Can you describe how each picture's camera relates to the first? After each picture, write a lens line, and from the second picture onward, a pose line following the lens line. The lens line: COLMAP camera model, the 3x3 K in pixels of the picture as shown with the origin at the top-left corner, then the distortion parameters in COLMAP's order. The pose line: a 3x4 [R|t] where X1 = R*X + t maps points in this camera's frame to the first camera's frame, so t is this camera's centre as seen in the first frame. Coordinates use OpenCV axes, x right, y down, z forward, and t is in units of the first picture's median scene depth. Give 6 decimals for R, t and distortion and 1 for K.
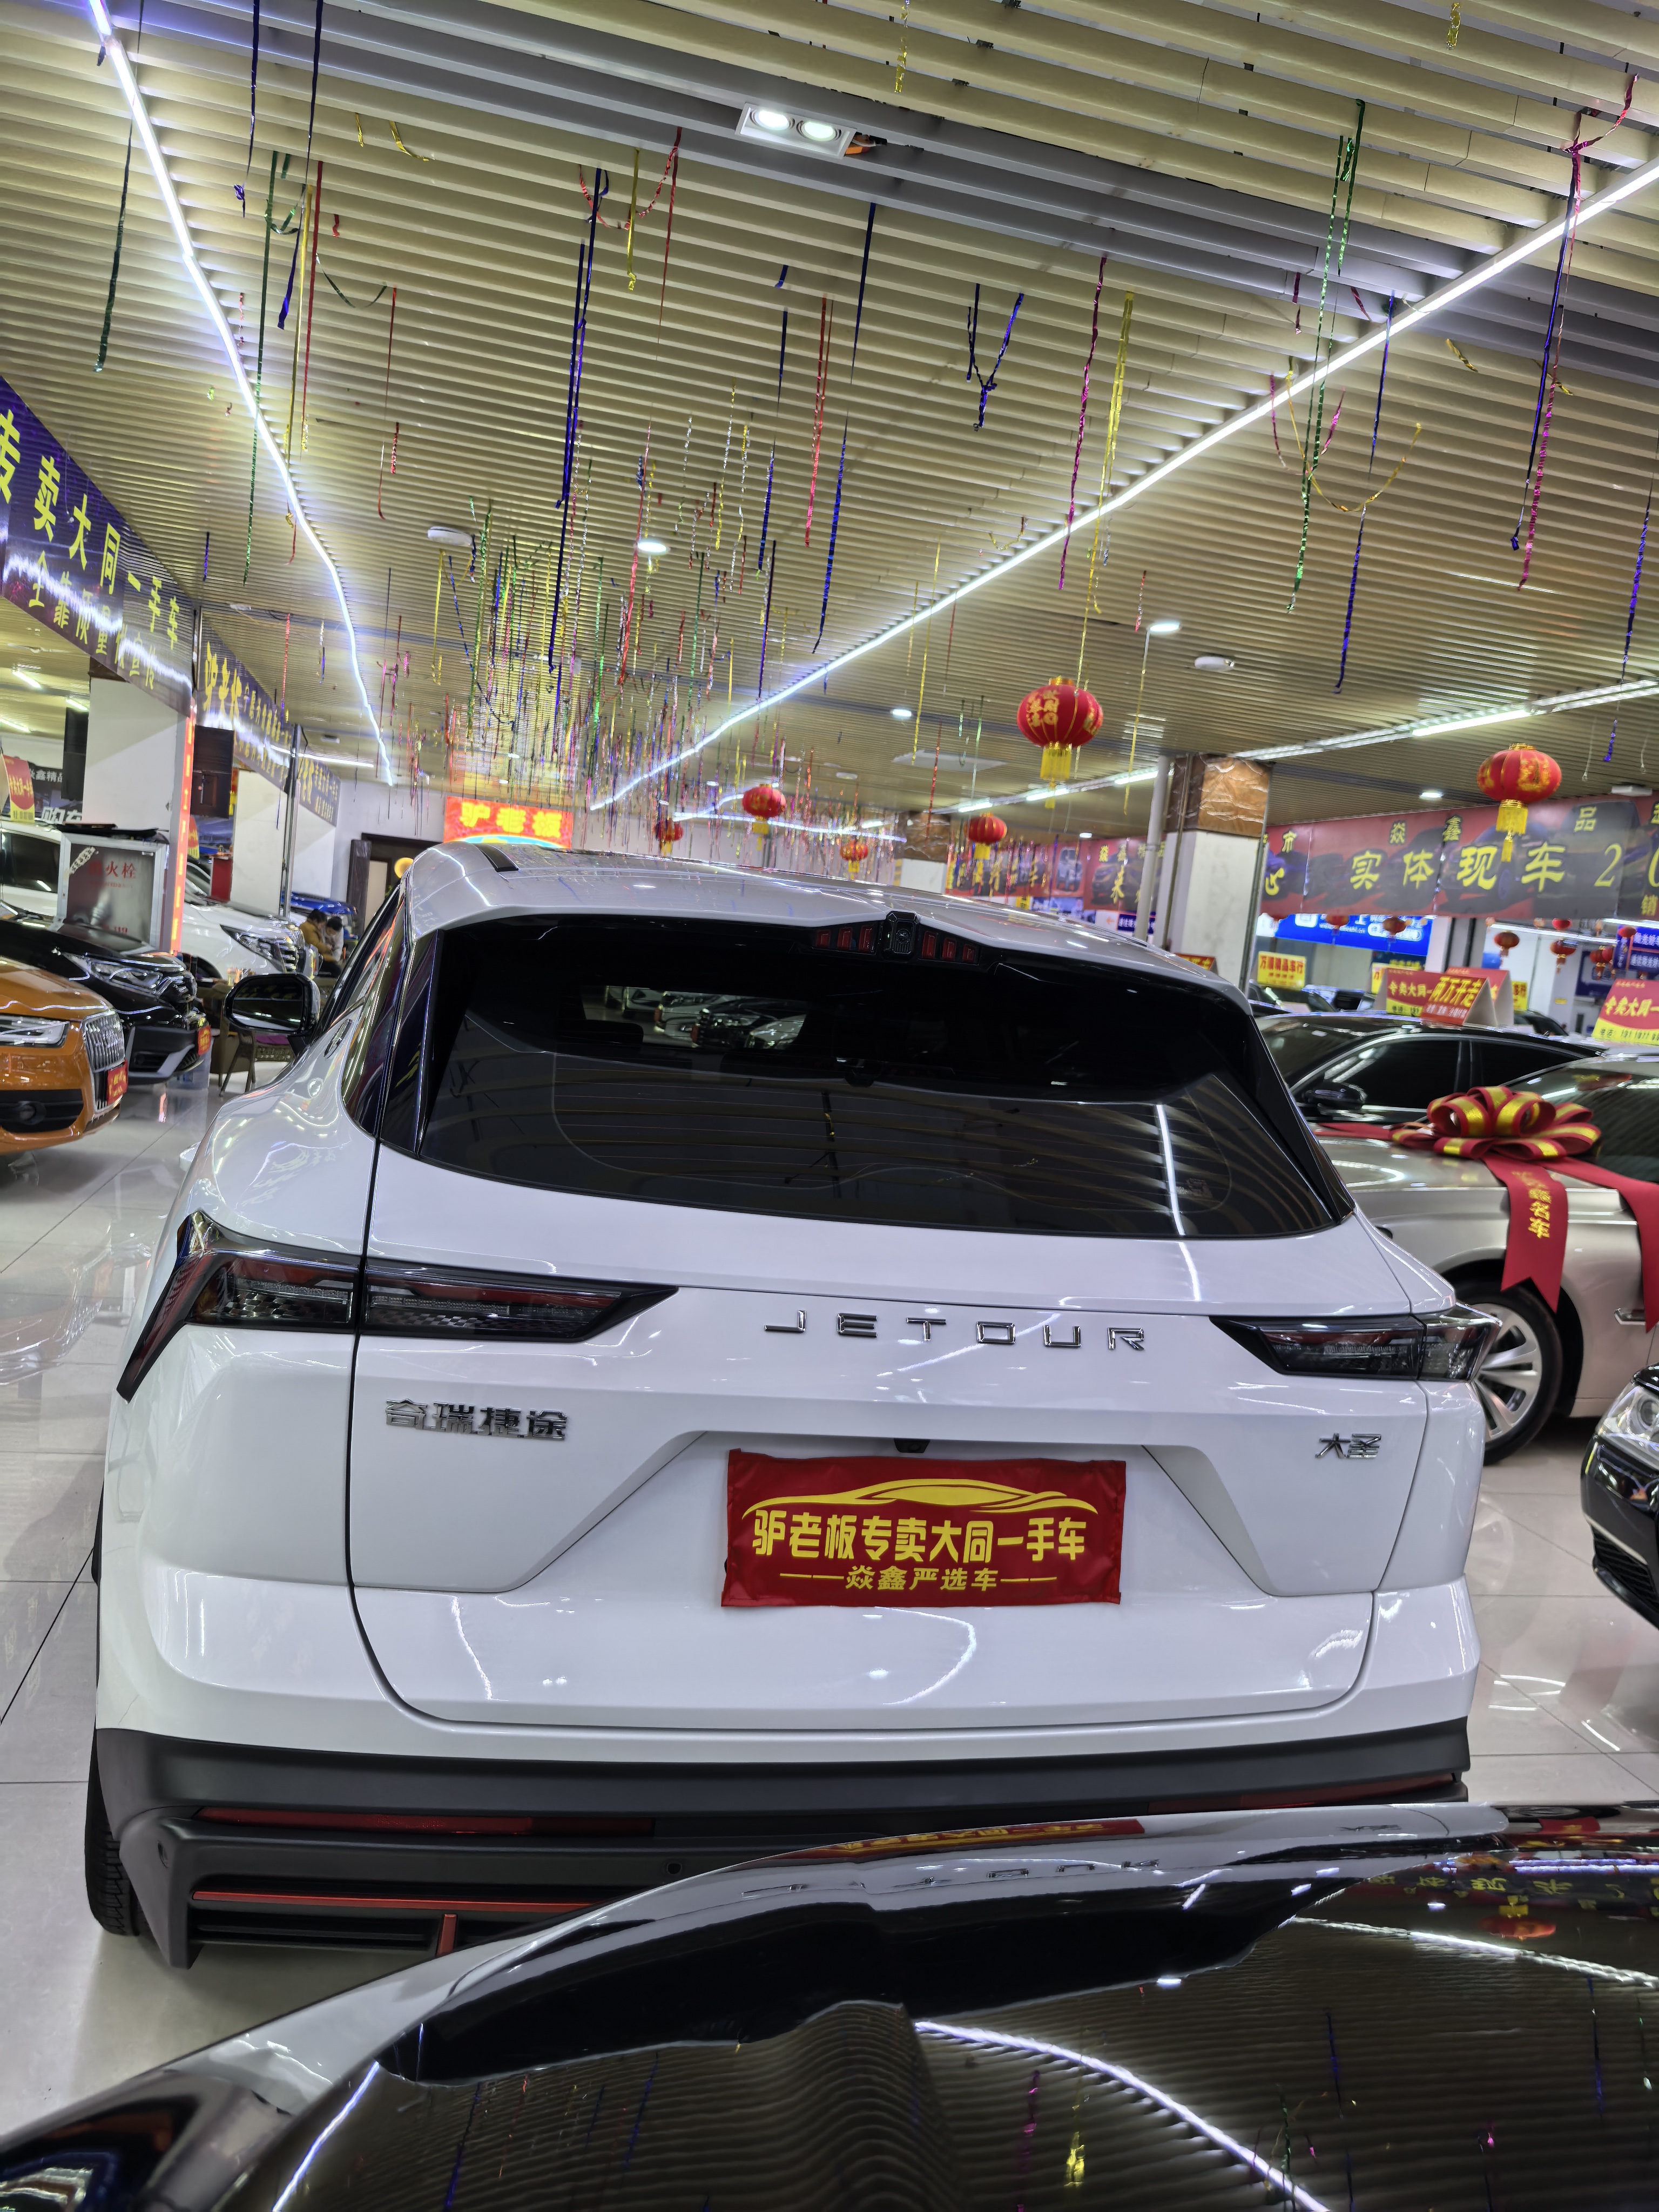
lens RADIAL K [[1585.8, 0, 829.5], [0, 1585.8, 1106.0], [0, 0, 1]] dist [0.028164, -0.046997]
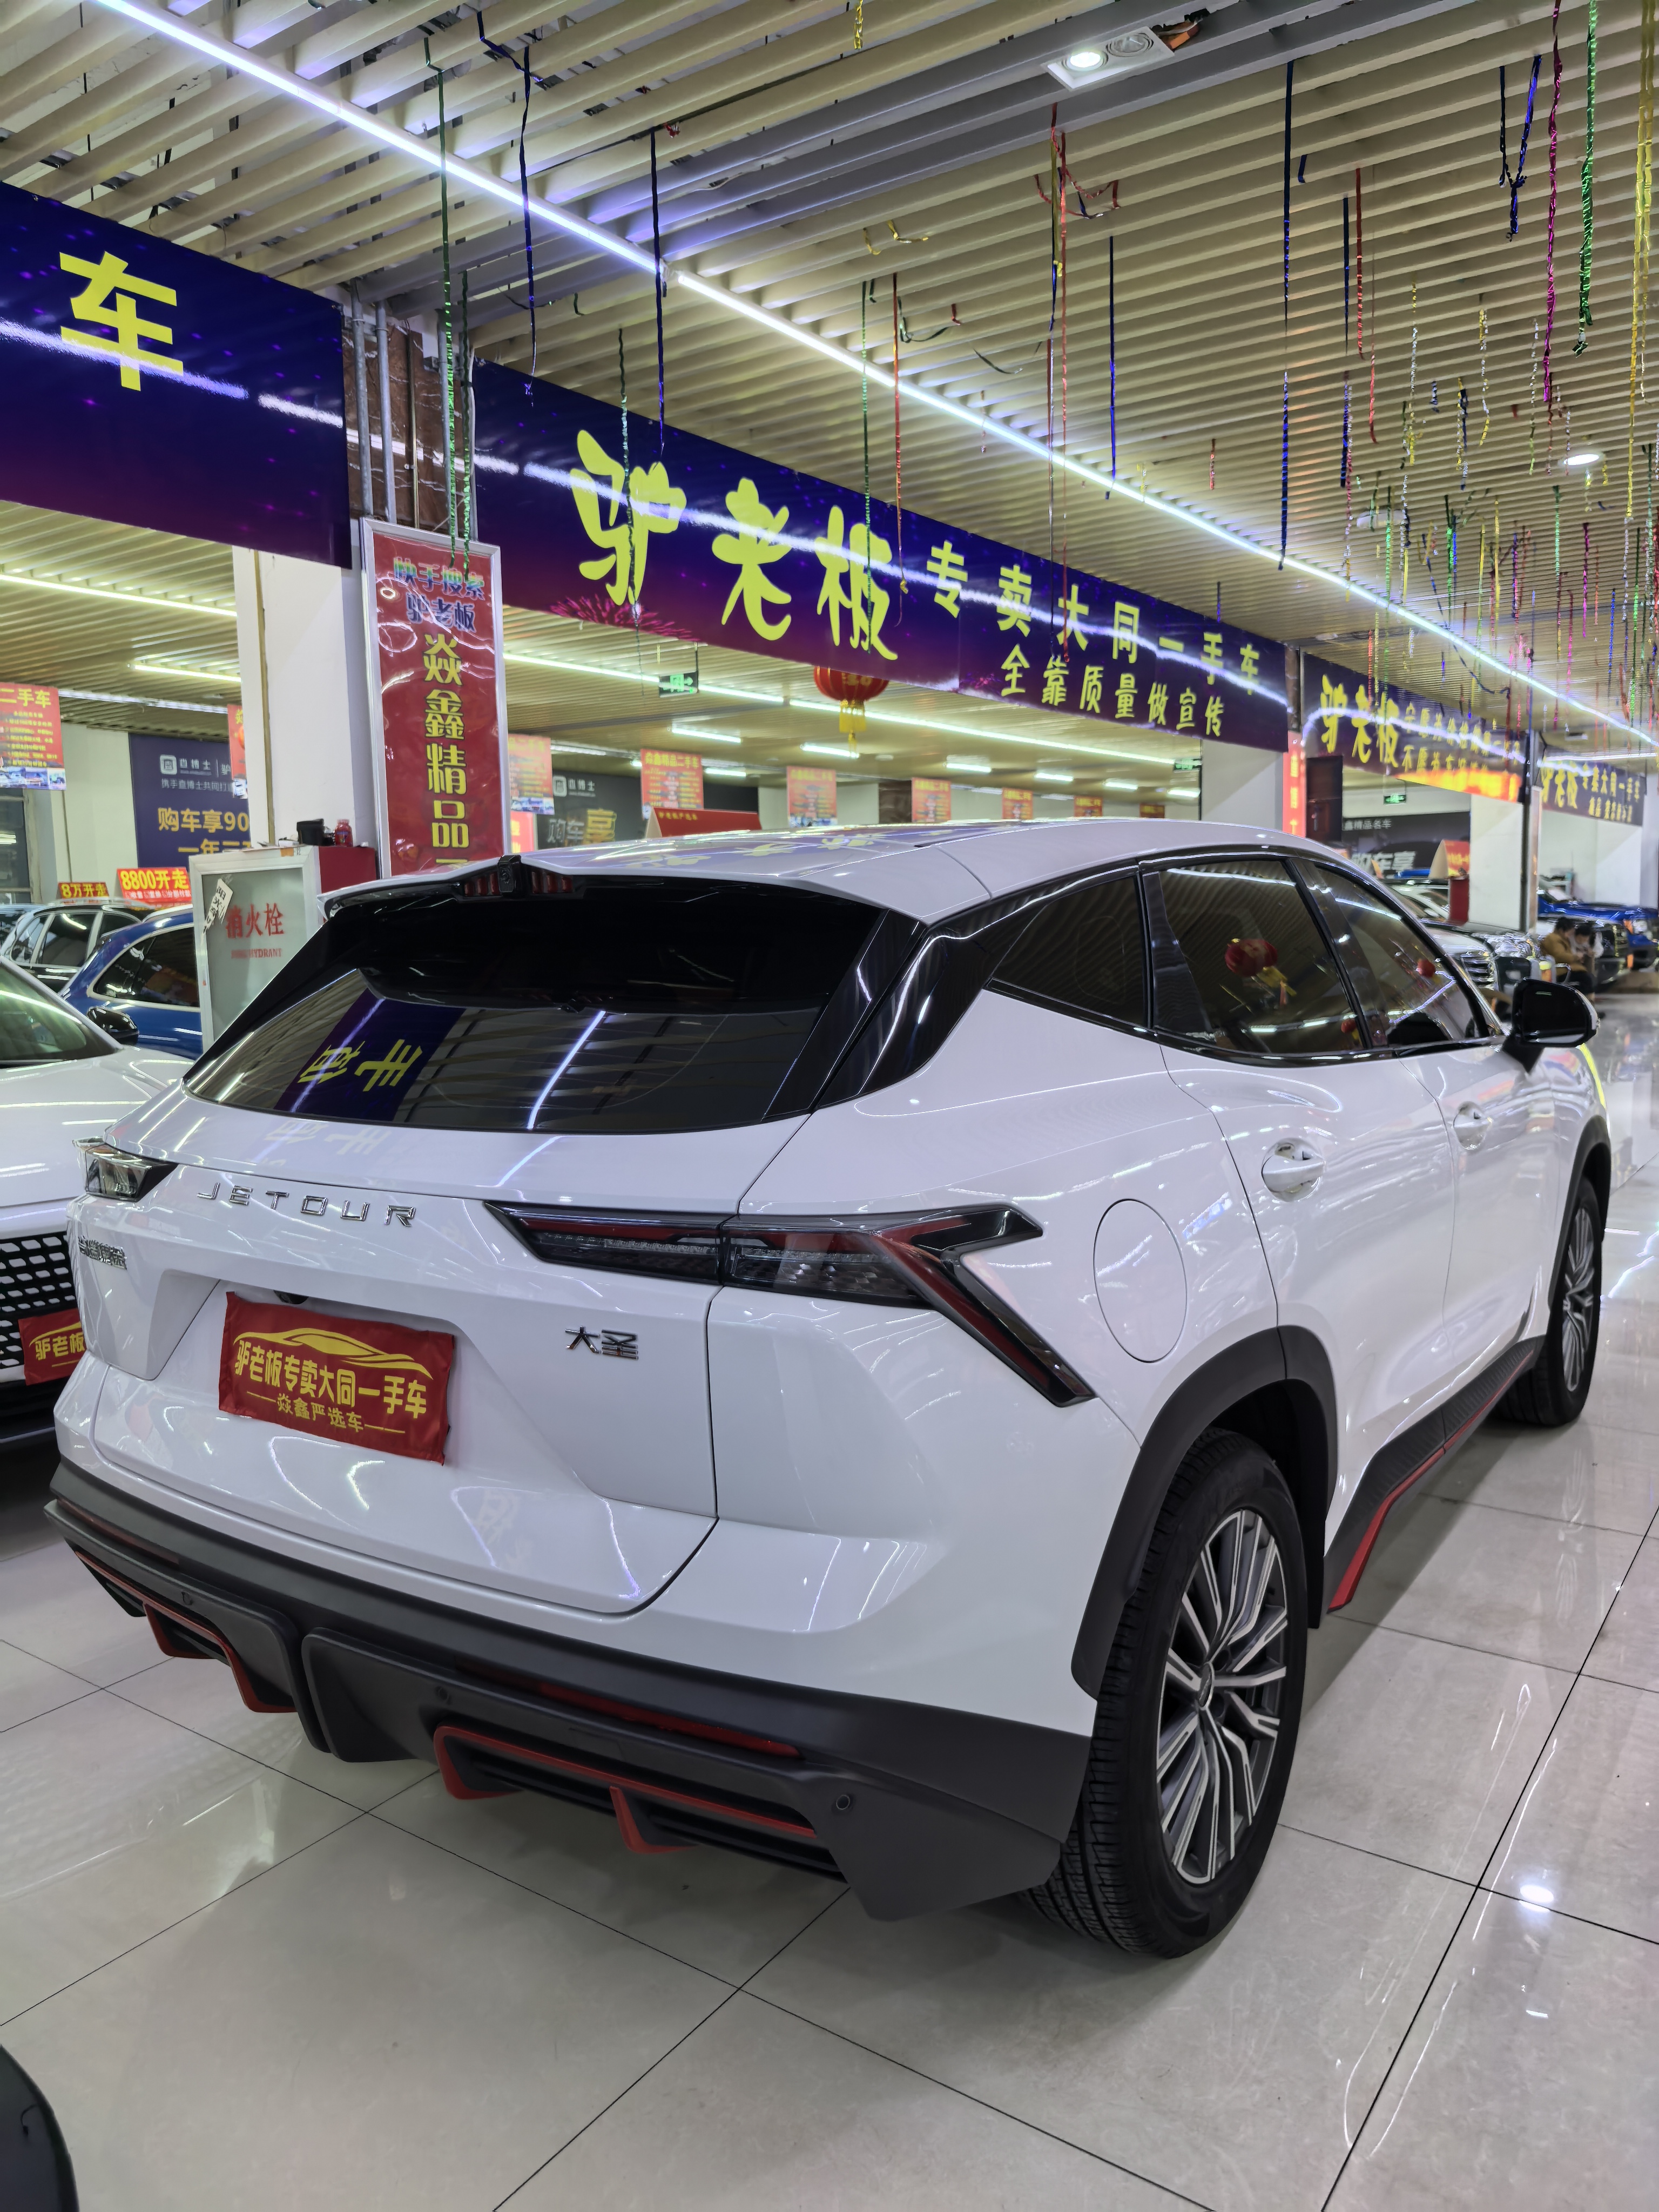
lens RADIAL K [[1585.8, 0, 829.5], [0, 1585.8, 1106.0], [0, 0, 1]] dist [0.028164, -0.046997]
pose [[0.649476, -0.033523, -0.759643, 0.352858], [0.017011, 0.999418, -0.029561, 0.031385], [0.760192, 0.006277, 0.649668, 0.148024]]
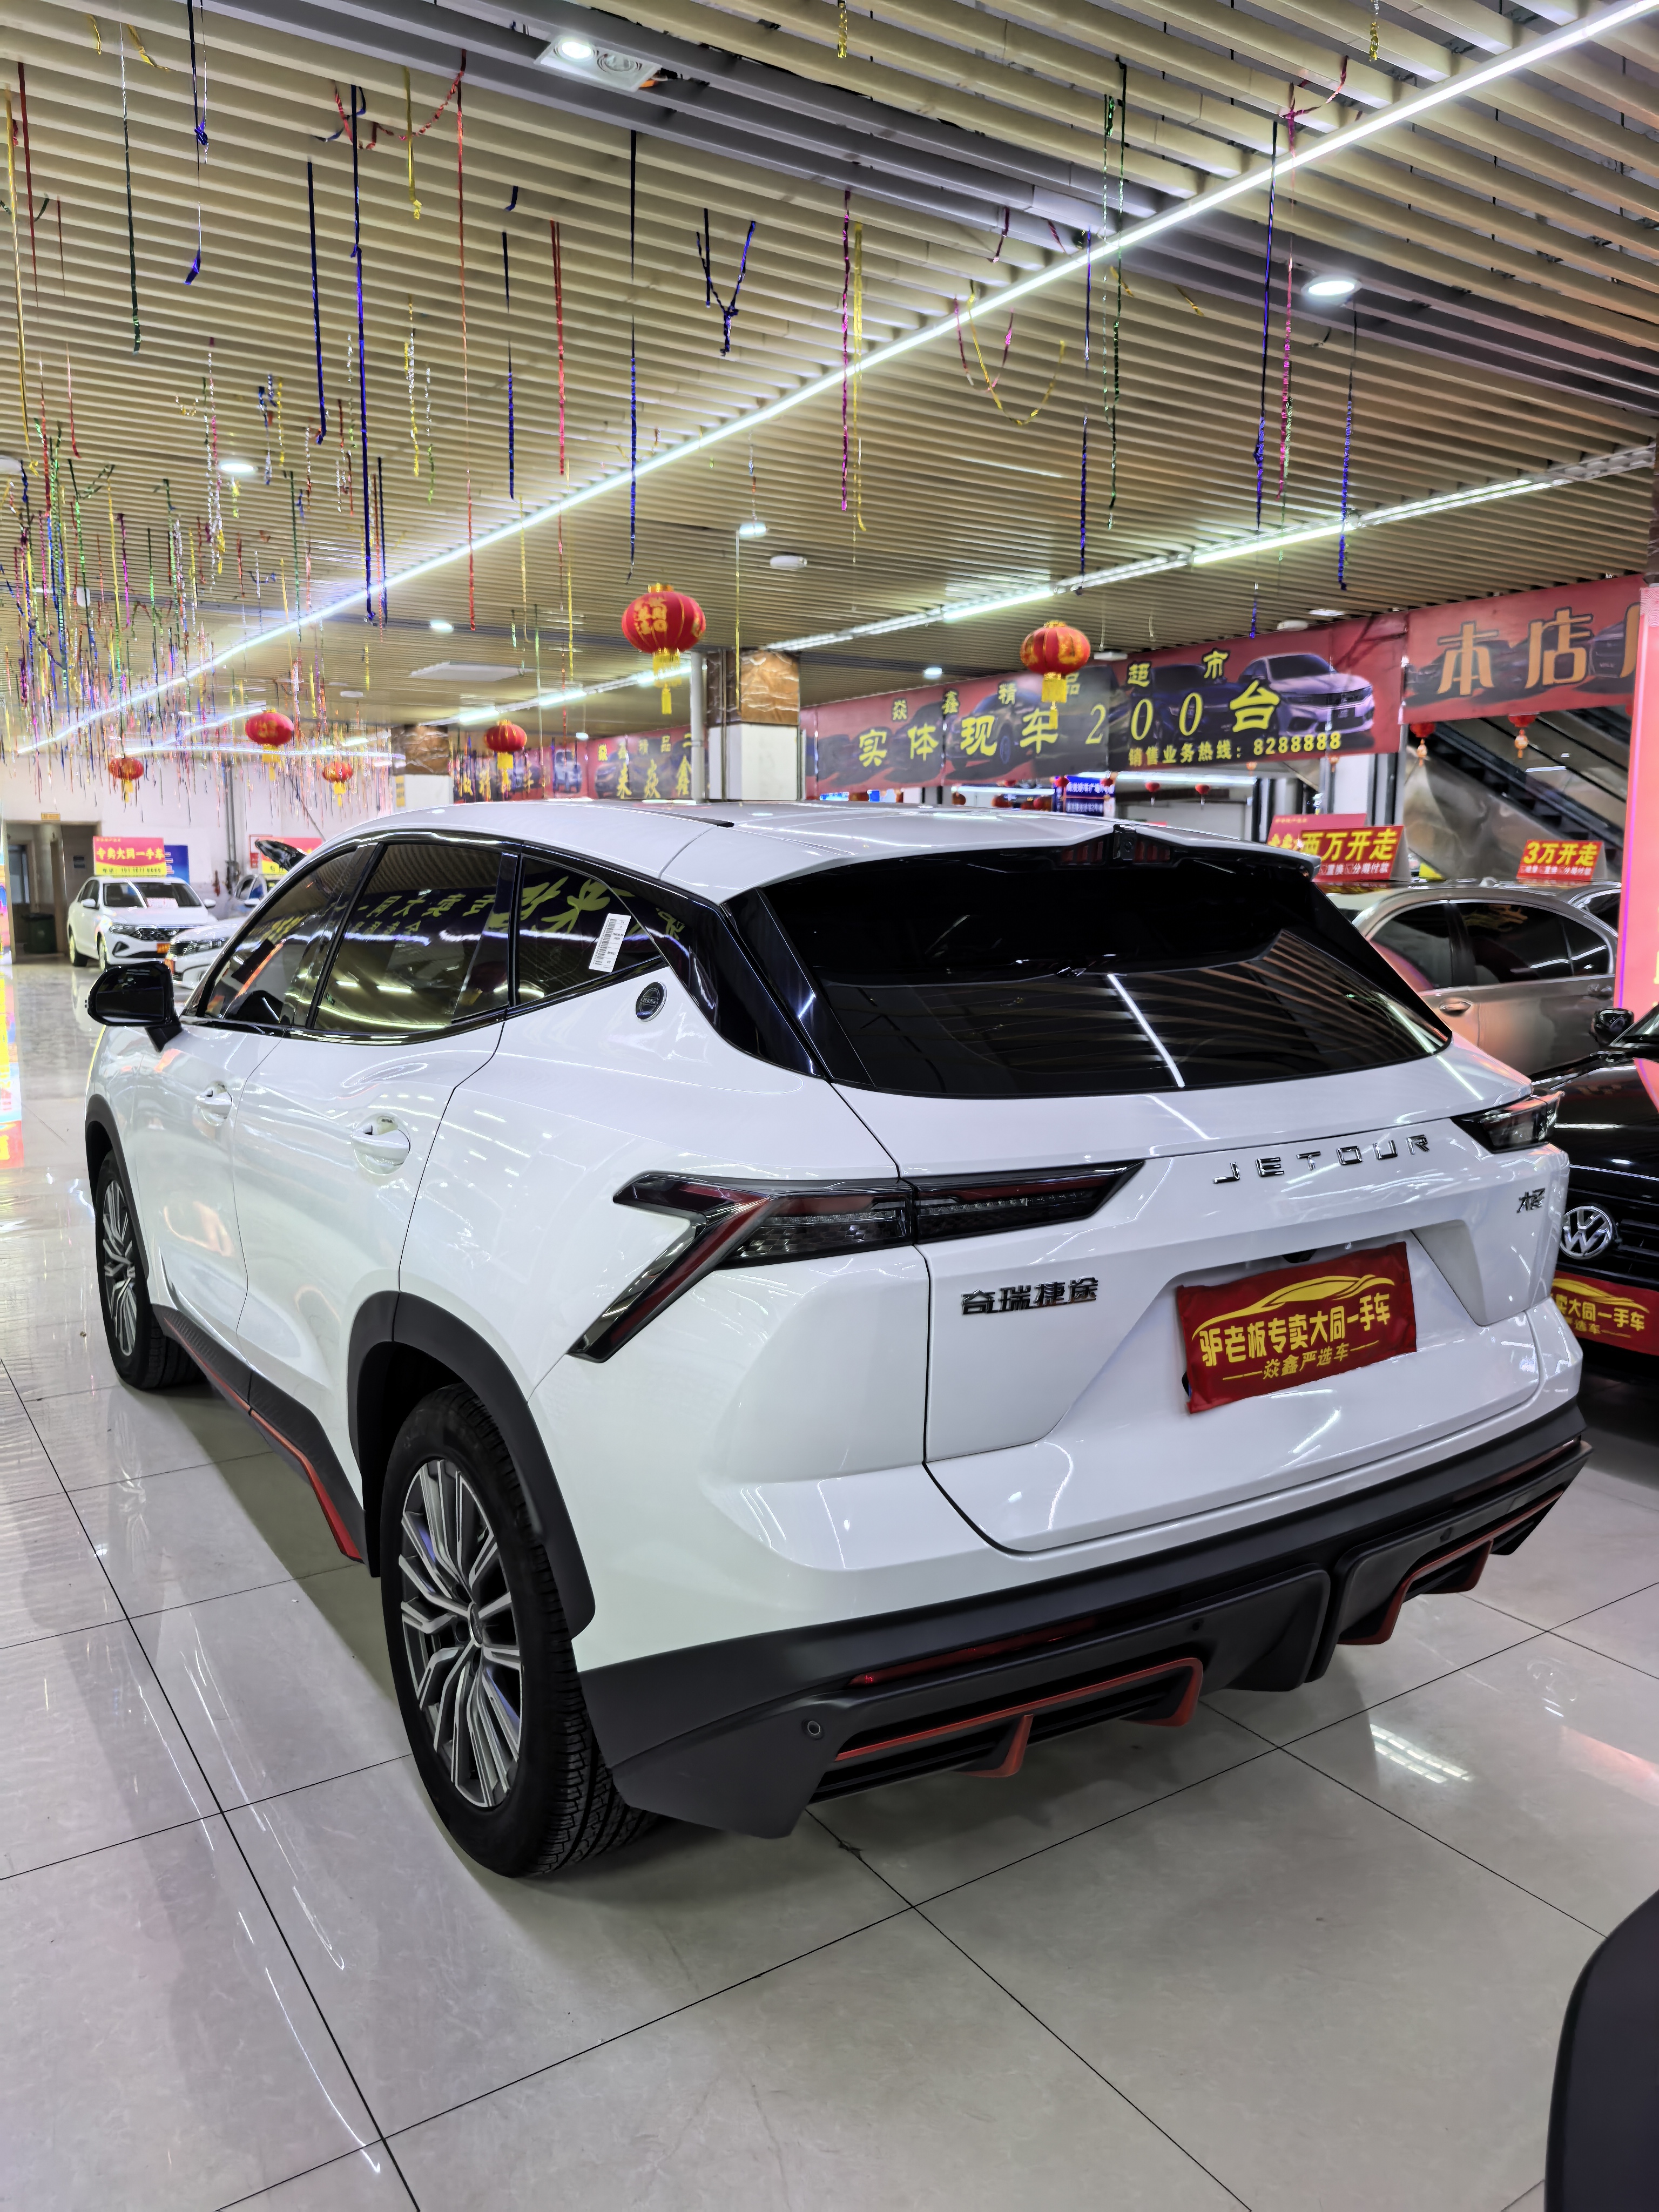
lens RADIAL K [[1583.4, 0, 802.0], [0, 1583.4, 1112.0], [0, 0, 1]] dist [0.019527, -0.038406]
pose [[0.938253, -0.158577, 0.307464, -0.190453], [0.138012, 0.986544, 0.087661, -0.016387], [-0.317228, -0.039815, 0.947513, -0.011496]]
